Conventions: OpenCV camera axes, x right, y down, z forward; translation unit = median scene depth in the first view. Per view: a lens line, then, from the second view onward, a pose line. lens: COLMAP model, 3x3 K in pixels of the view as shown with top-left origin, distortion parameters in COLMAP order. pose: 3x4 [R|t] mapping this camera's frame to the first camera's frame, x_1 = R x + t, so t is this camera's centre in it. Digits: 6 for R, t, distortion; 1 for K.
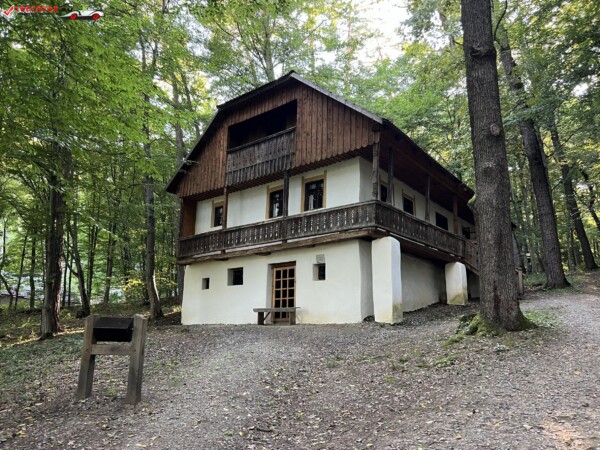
lens RADIAL K [[449.5, 0, 299.8], [0, 449.5, 221.6], [0, 0, 1]] dist [0.001071, -0.000010]
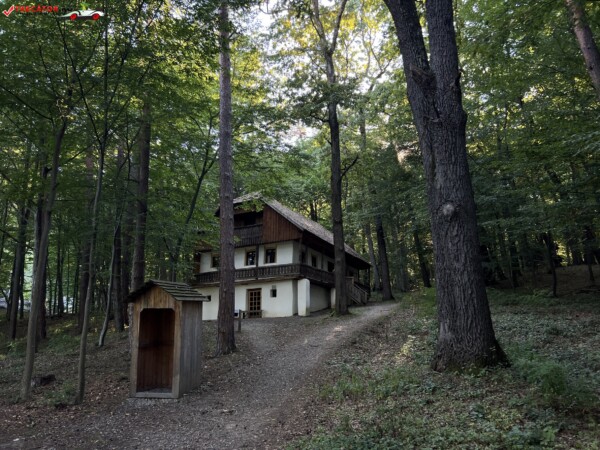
lens RADIAL K [[449.5, 0, 301.7], [0, 449.5, 226.4], [0, 0, 1]] dist [0.001071, -0.000010]
pose [[0.981077, 0.028142, 0.191564, -0.238505], [-0.025241, 0.999527, -0.017569, -0.171495], [-0.191968, 0.012402, 0.981323, -1.124820]]
